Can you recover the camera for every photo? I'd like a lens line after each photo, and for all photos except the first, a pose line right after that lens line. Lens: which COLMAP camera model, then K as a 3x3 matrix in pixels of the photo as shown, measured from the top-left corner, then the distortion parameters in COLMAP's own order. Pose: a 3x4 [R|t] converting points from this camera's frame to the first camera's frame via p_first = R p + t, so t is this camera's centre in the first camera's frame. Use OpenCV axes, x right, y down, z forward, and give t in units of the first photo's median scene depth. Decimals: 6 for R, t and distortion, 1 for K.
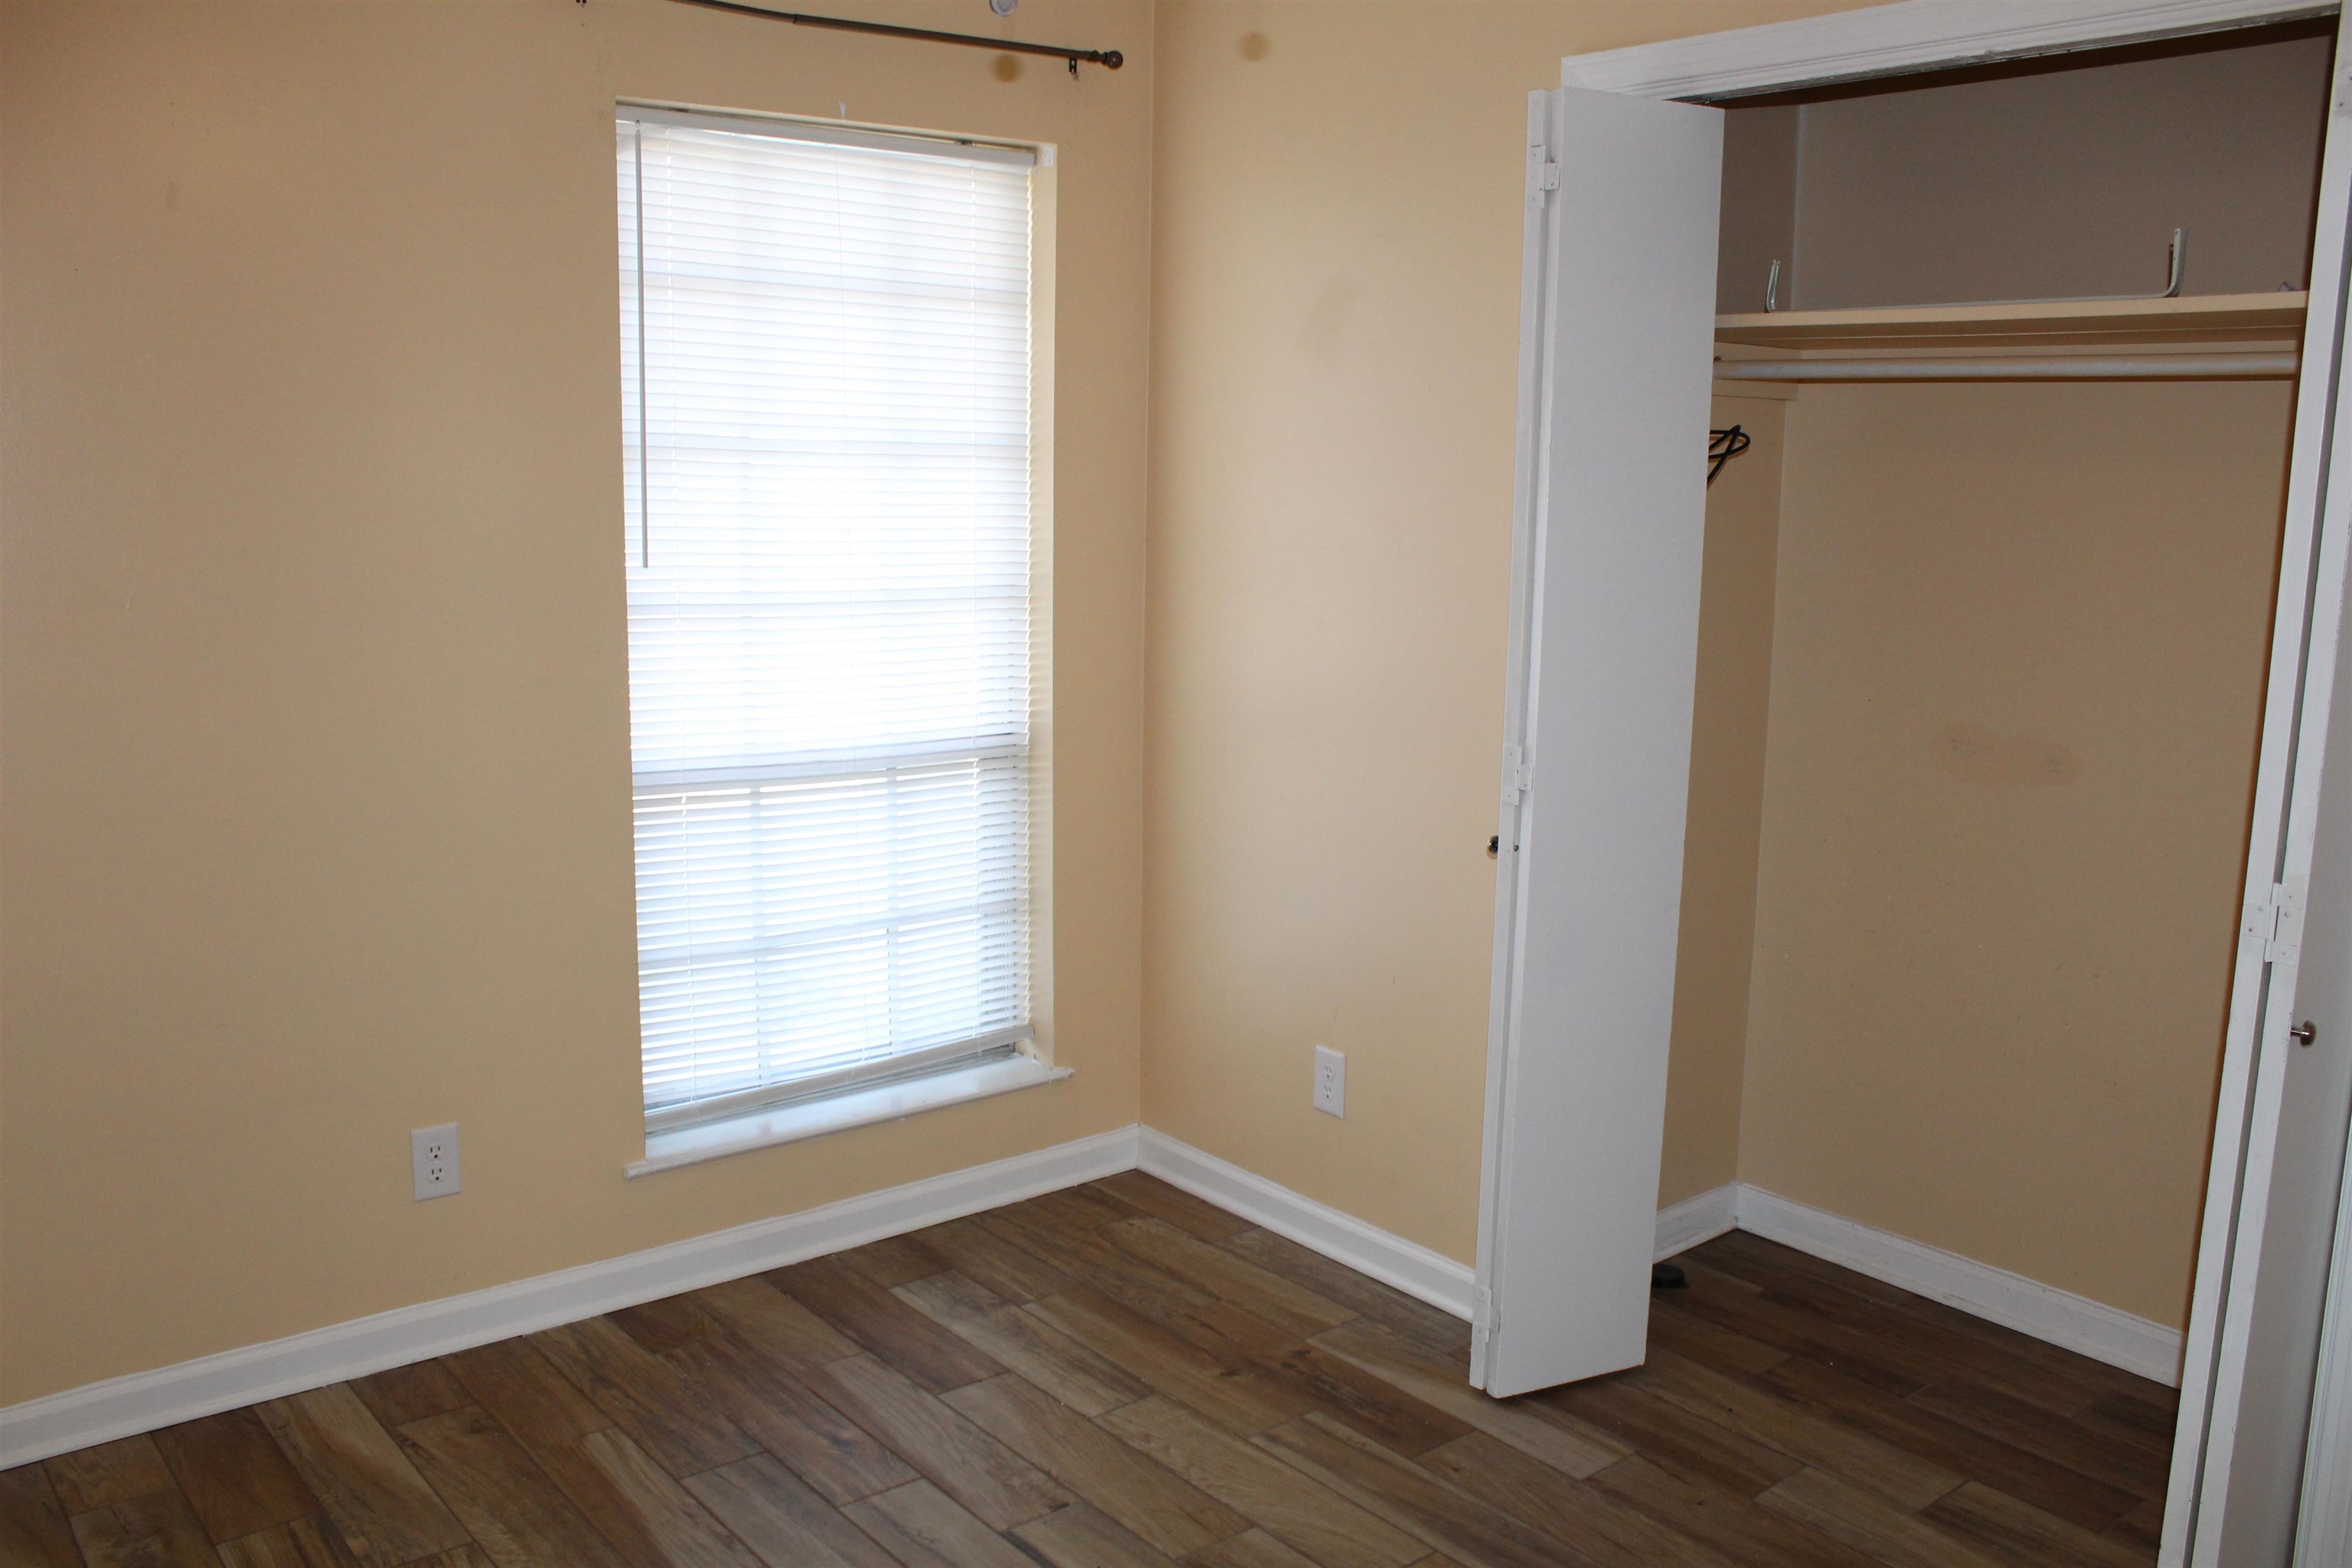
lens RADIAL K [[1965.7, 0, 1176.0], [0, 1965.7, 784.0], [0, 0, 1]] dist [-0.159183, 0.141998]
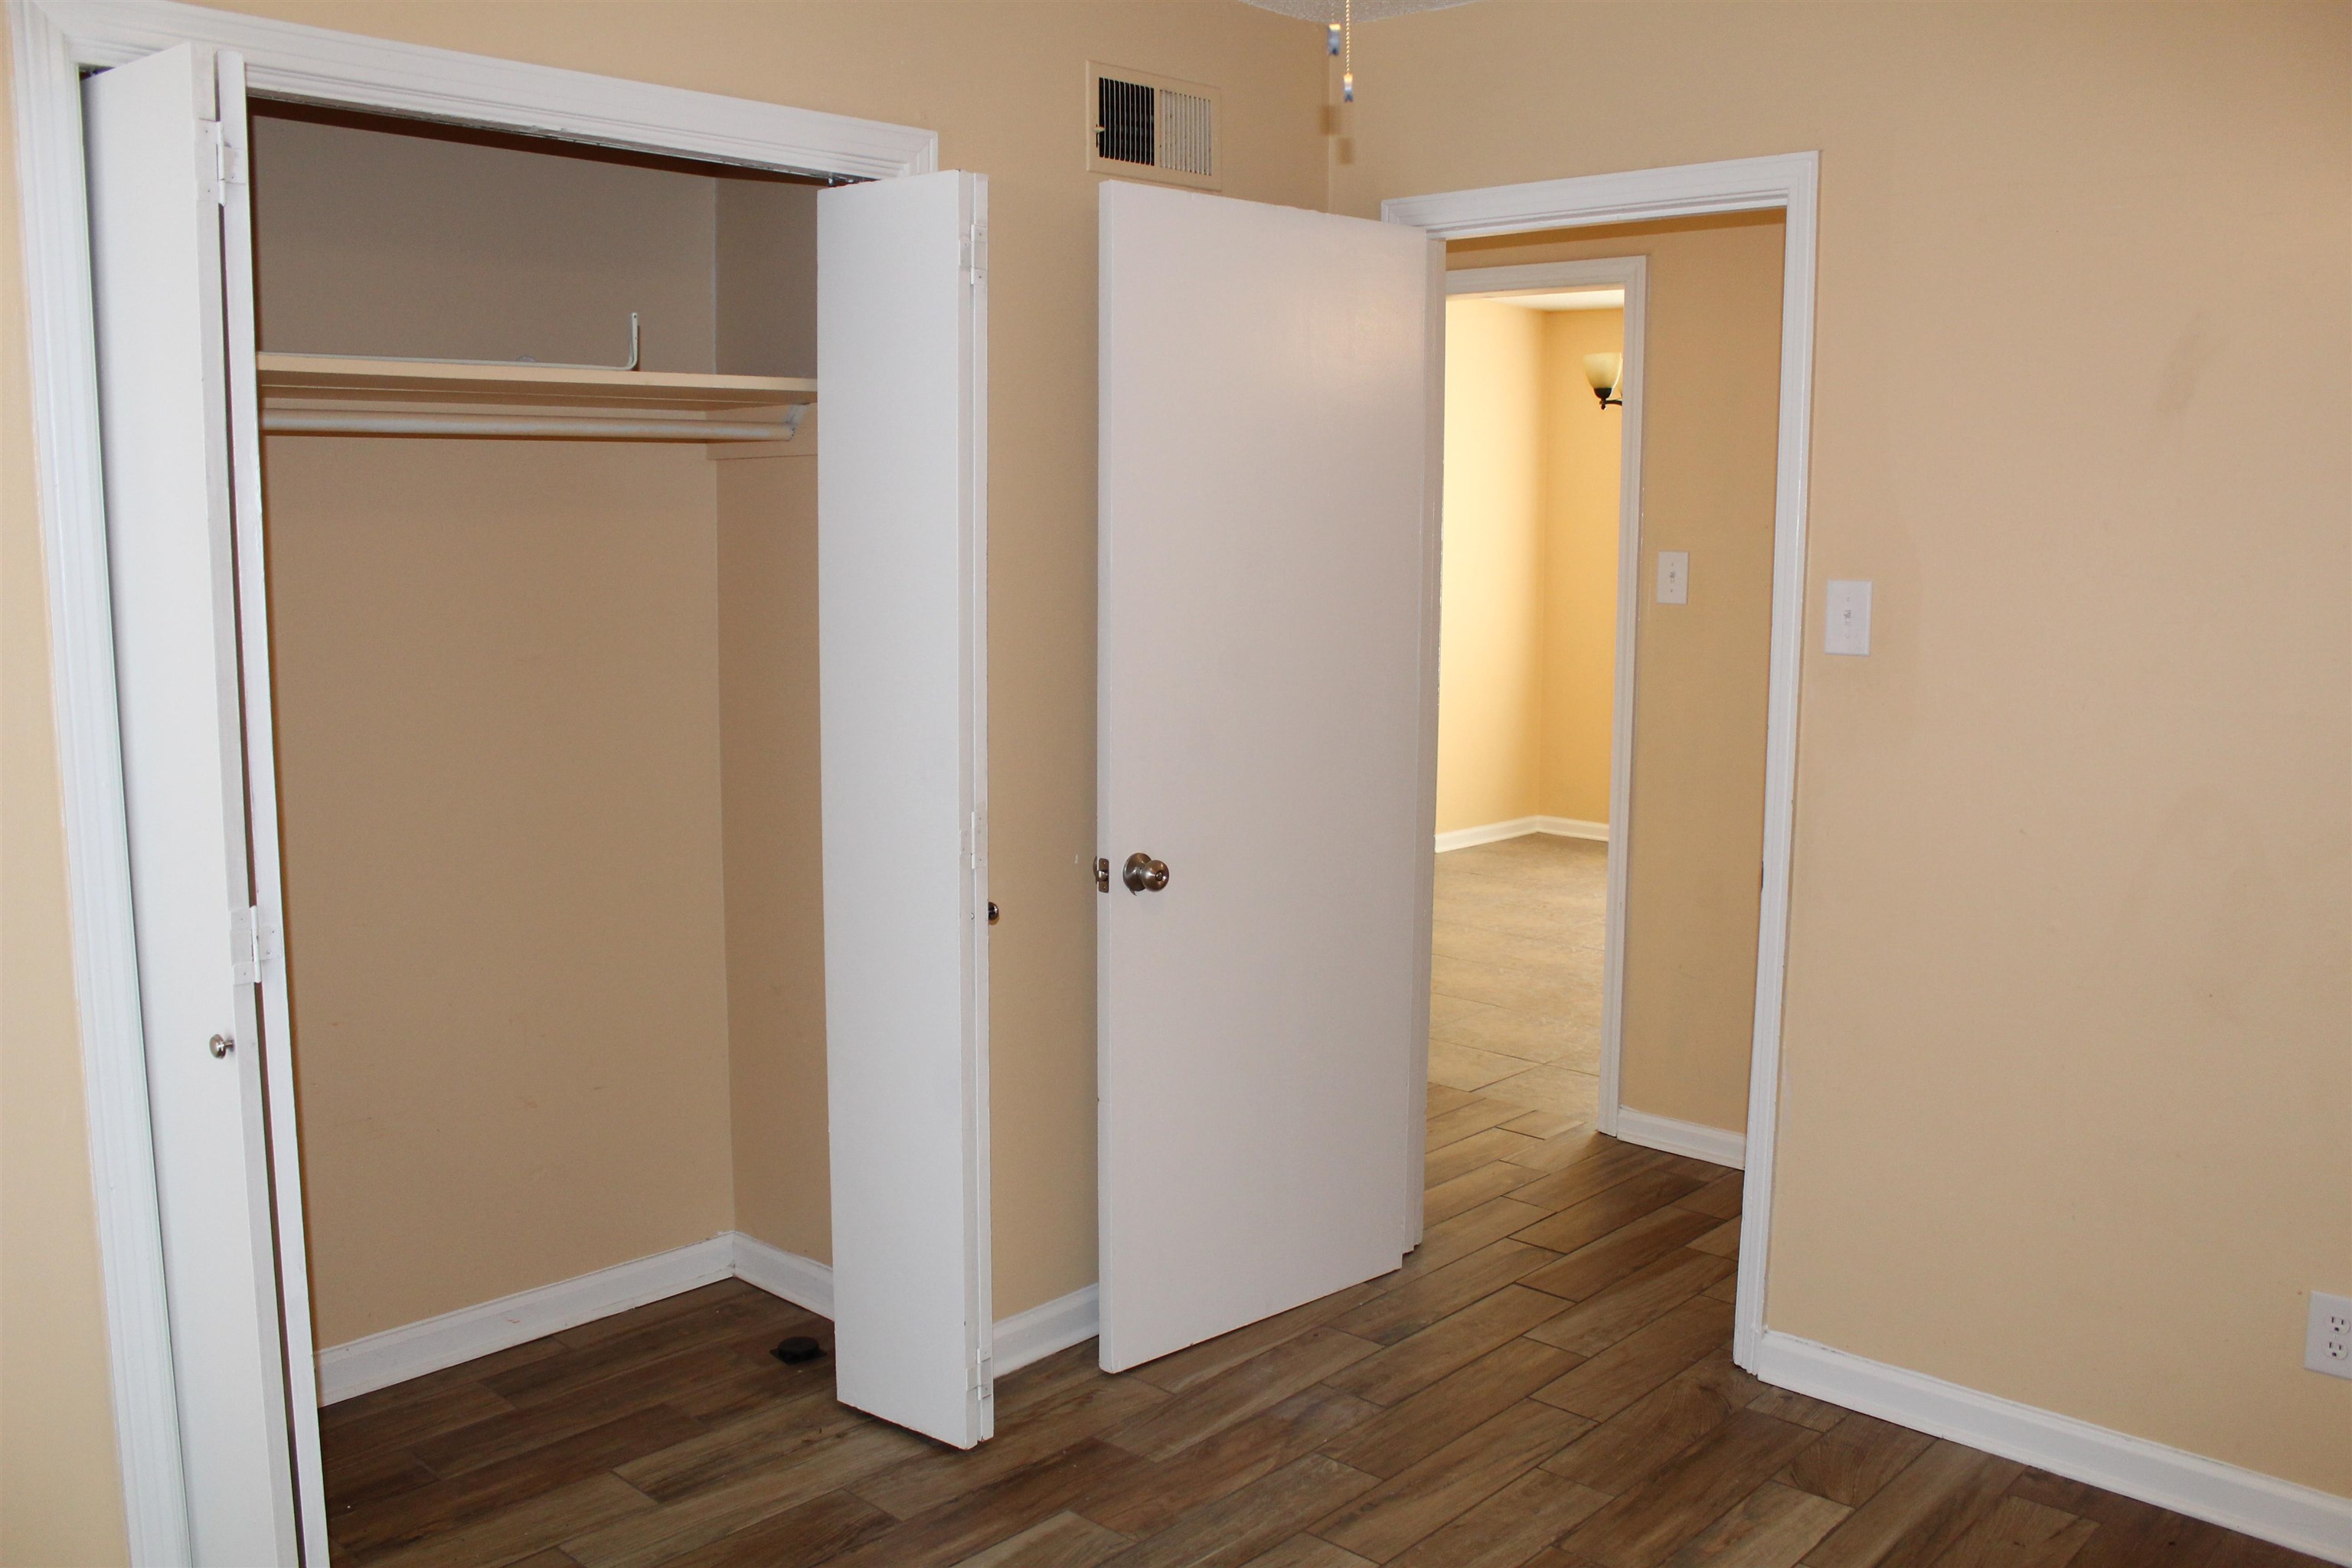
lens RADIAL K [[1965.7, 0, 1176.0], [0, 1965.7, 784.0], [0, 0, 1]] dist [-0.159183, 0.141998]
pose [[-0.139077, -0.147906, 0.979174, -0.760003], [0.164413, 0.971612, 0.170116, -0.168530], [-0.976538, 0.184648, -0.110812, 0.909484]]
